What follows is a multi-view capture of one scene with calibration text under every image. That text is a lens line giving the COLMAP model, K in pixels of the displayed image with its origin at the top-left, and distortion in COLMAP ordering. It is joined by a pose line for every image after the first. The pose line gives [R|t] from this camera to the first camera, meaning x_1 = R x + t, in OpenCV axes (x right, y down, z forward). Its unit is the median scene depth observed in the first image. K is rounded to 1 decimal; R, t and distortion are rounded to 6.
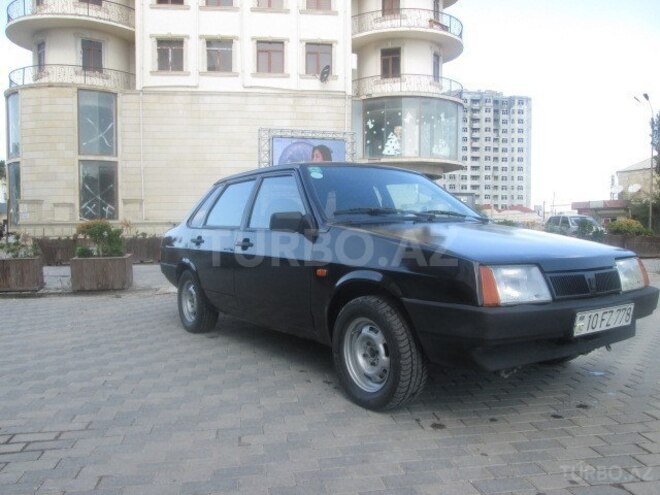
lens RADIAL K [[520.7, 0, 322.7], [0, 520.7, 329.2], [0, 0, 1]] dist [-0.048976, 0.010876]
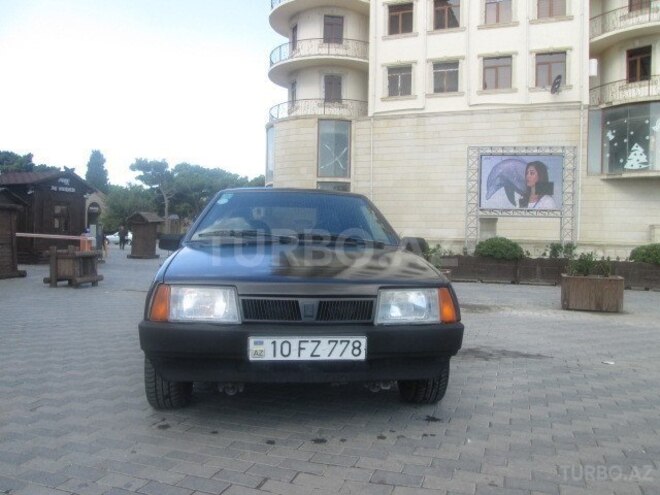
lens RADIAL K [[523.2, 0, 330.2], [0, 523.2, 331.9], [0, 0, 1]] dist [-0.052363, 0.018525]
pose [[0.886536, 0.099257, -0.451888, 0.105848], [-0.112364, 0.993665, -0.002183, -0.005474], [0.448808, 0.052711, 0.892072, 0.016153]]
